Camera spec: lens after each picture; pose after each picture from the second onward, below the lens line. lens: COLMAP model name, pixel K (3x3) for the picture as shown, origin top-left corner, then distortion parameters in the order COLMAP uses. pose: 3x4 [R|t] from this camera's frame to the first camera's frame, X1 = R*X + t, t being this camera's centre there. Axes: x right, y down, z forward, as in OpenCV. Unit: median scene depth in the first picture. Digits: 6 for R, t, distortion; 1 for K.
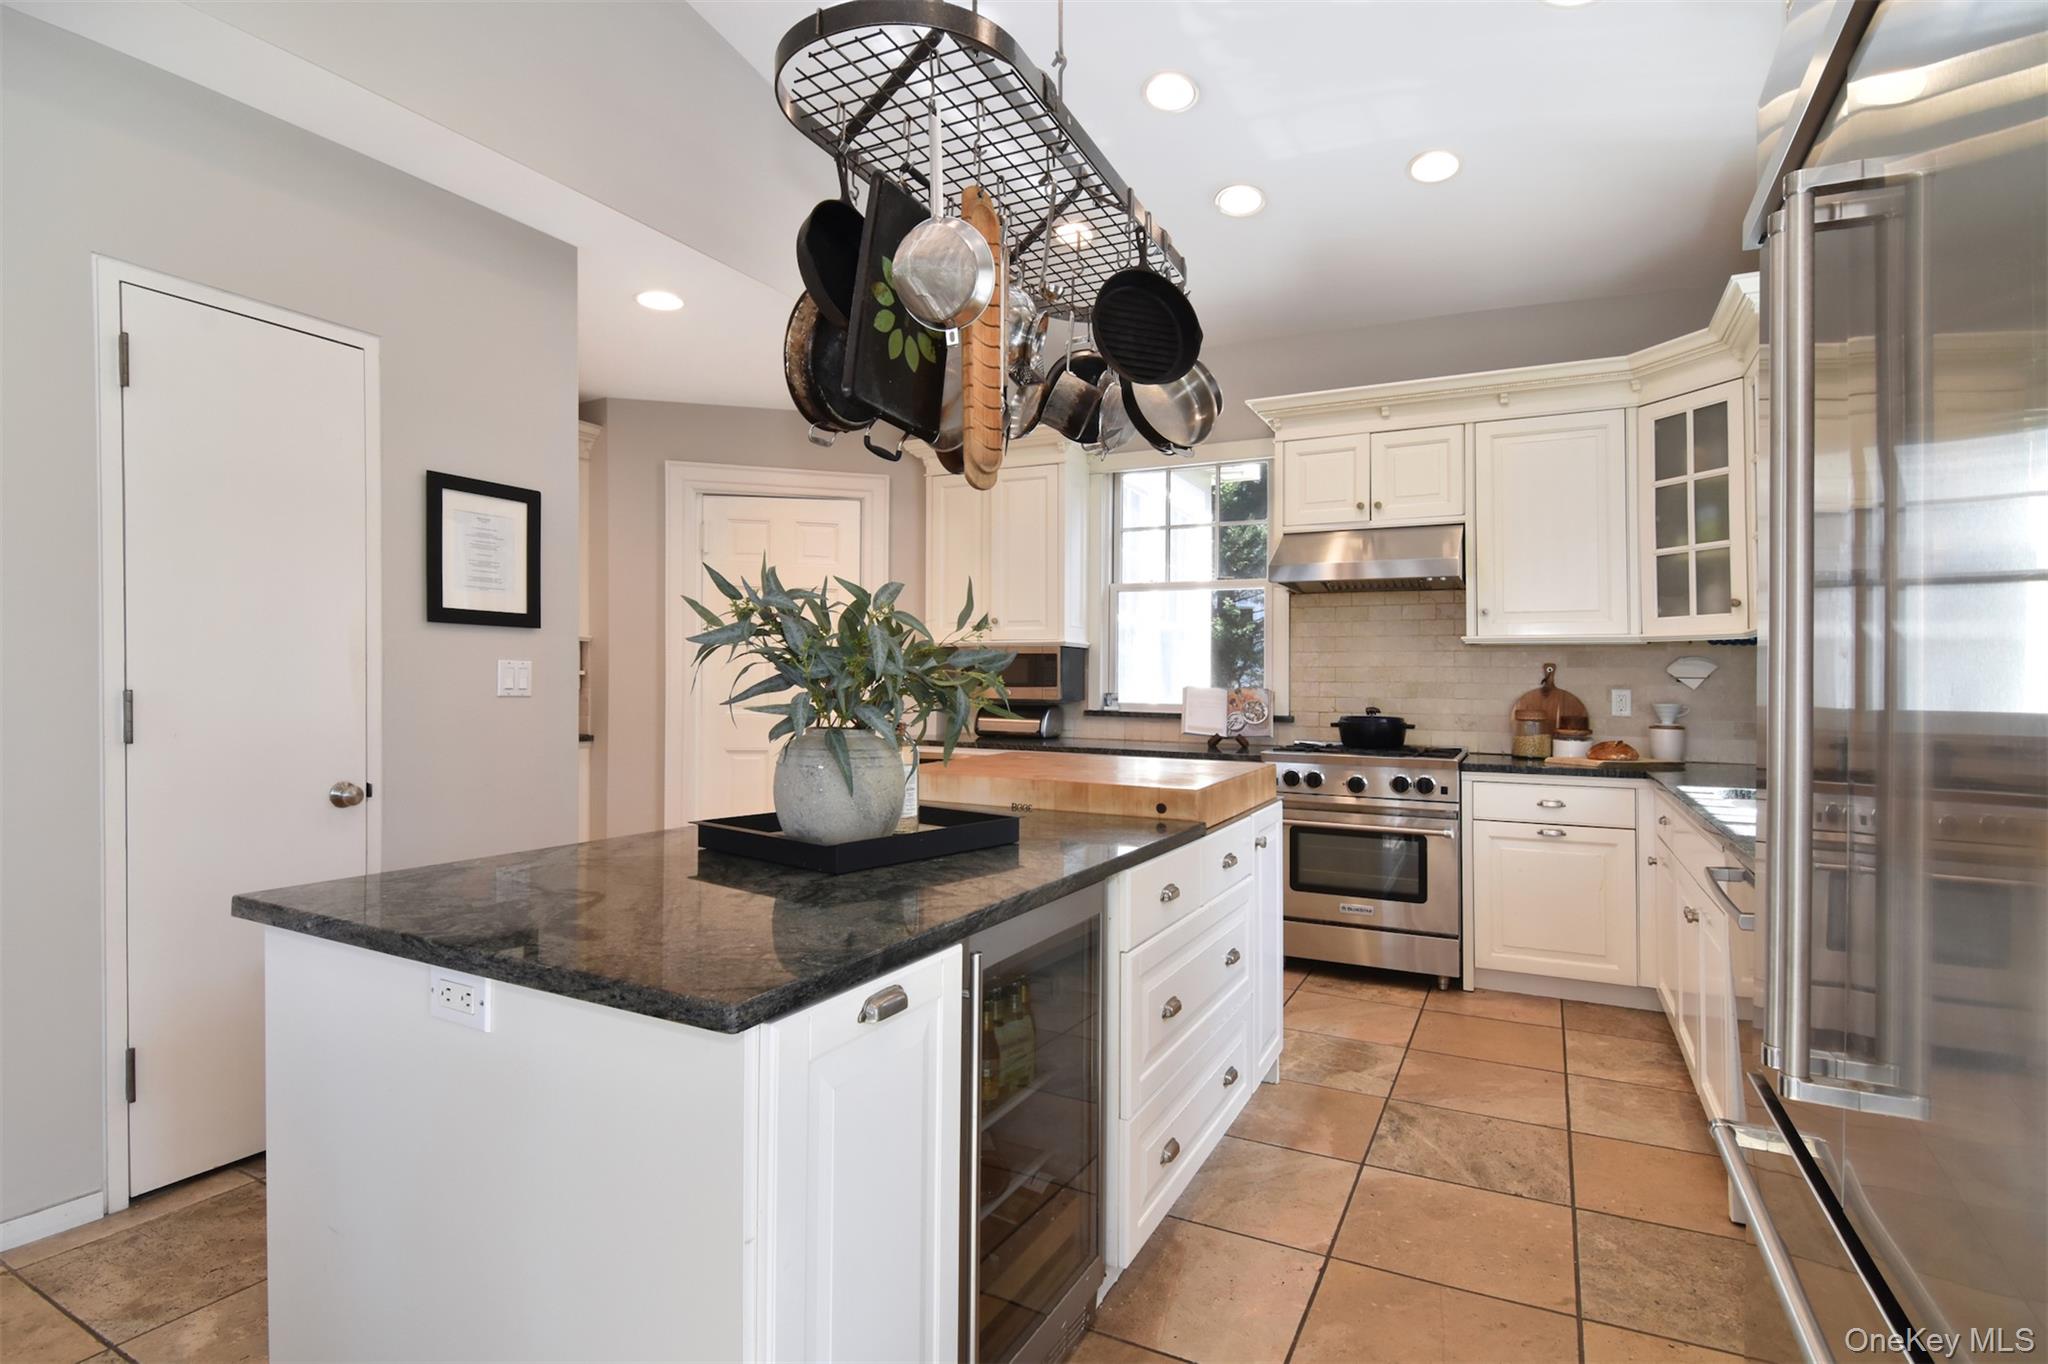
lens RADIAL K [[1001.2, 0, 1019.7], [0, 1001.2, 688.6], [0, 0, 1]] dist [-0.012380, -0.002442]
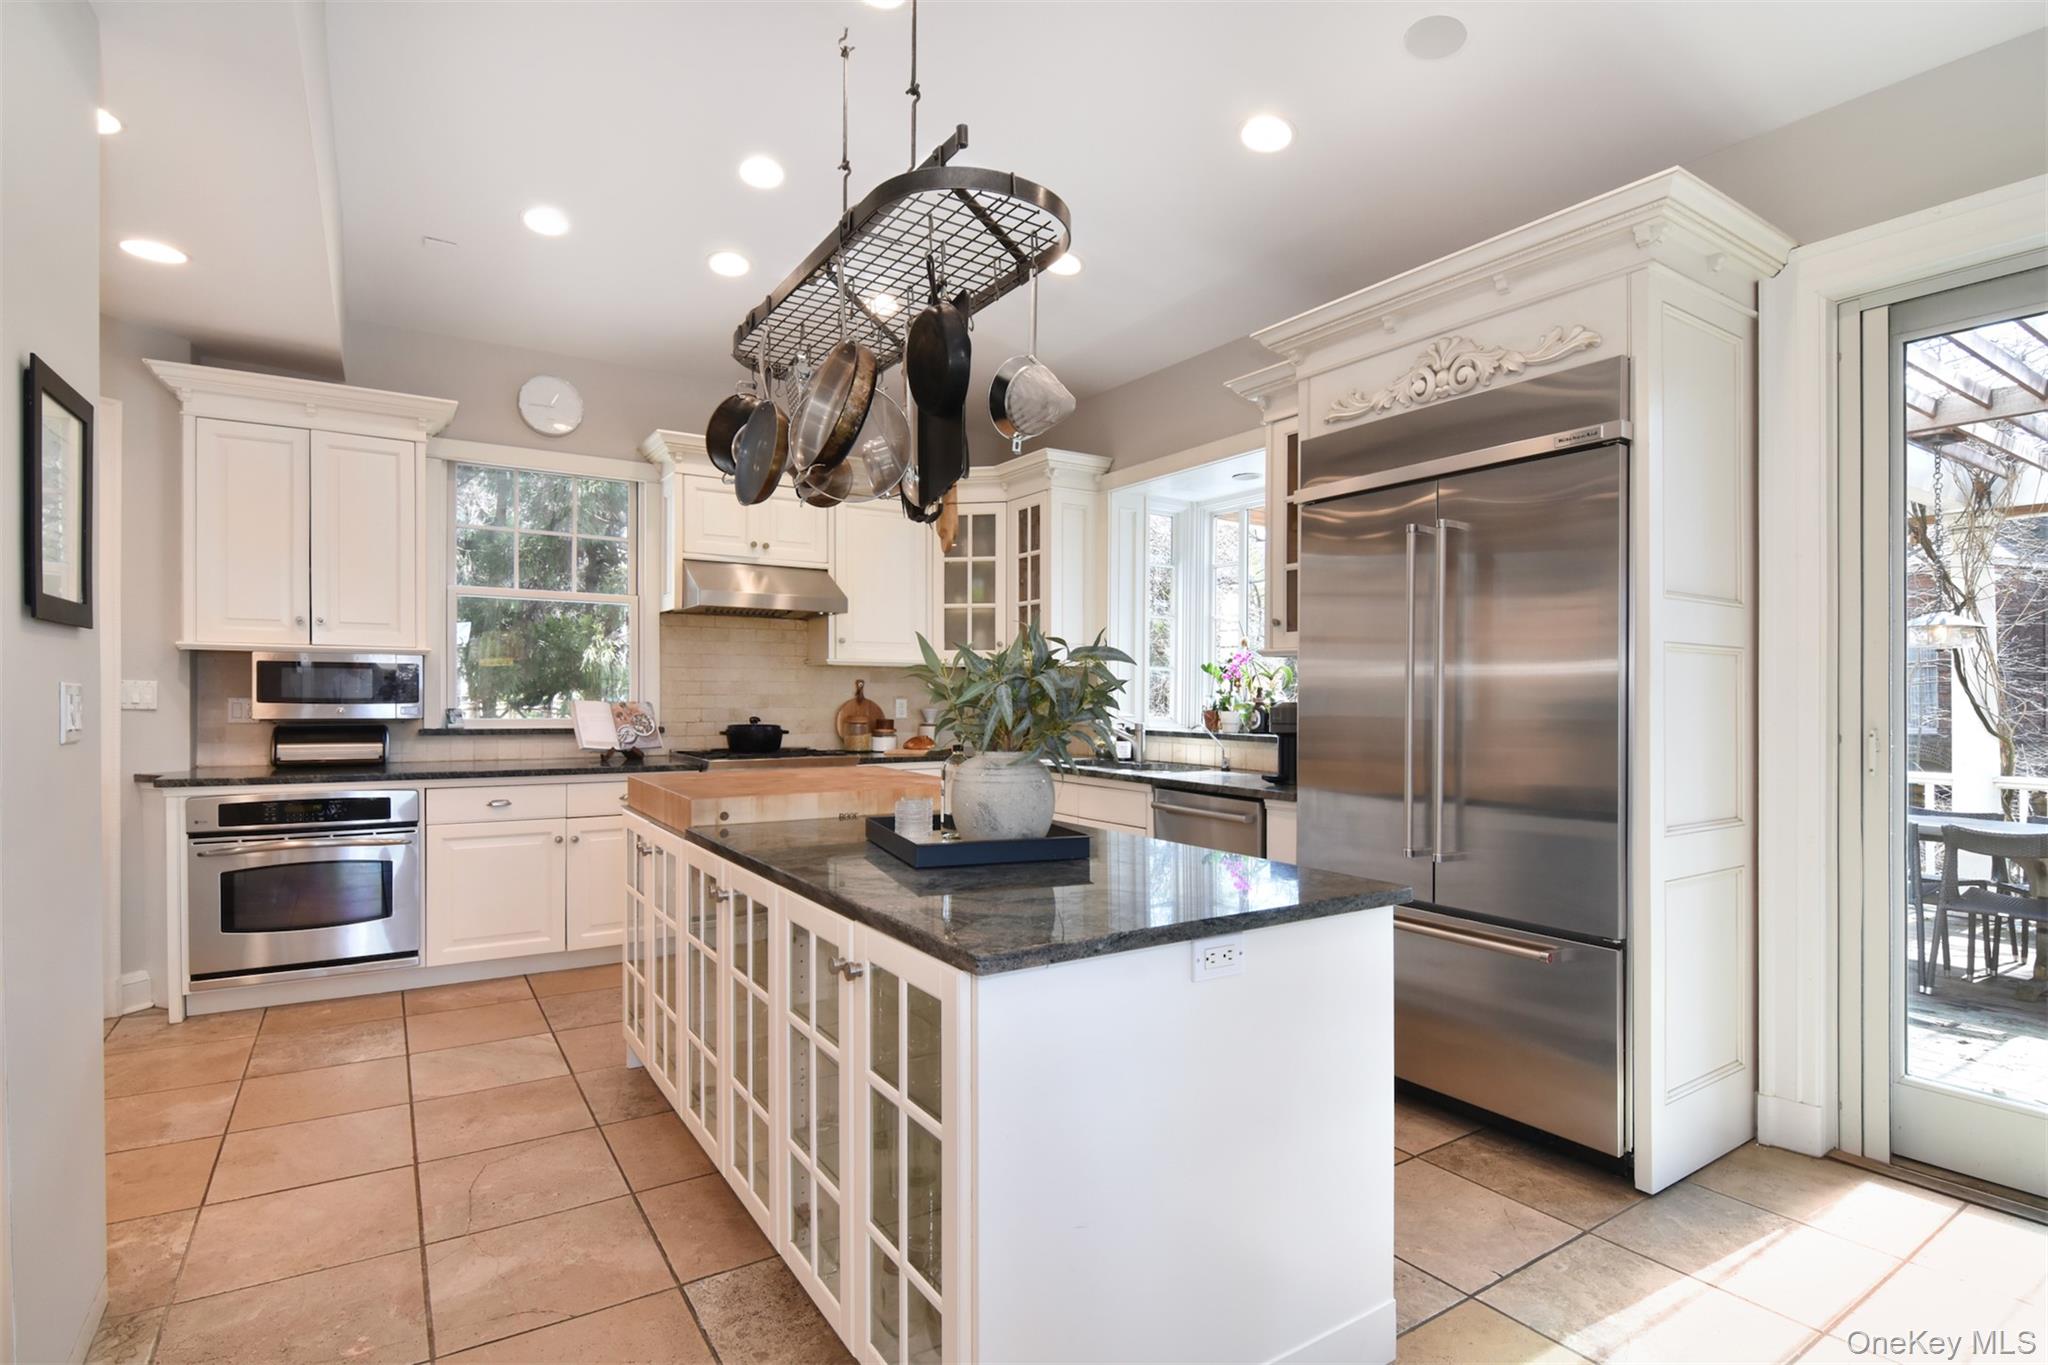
lens RADIAL K [[1001.2, 0, 1029.8], [0, 1001.2, 669.7], [0, 0, 1]] dist [-0.012380, -0.002442]
pose [[0.485740, 0.010852, 0.874036, -0.527469], [0.004510, 0.999879, -0.014921, -0.017759], [-0.874092, 0.011190, 0.485632, 0.156297]]
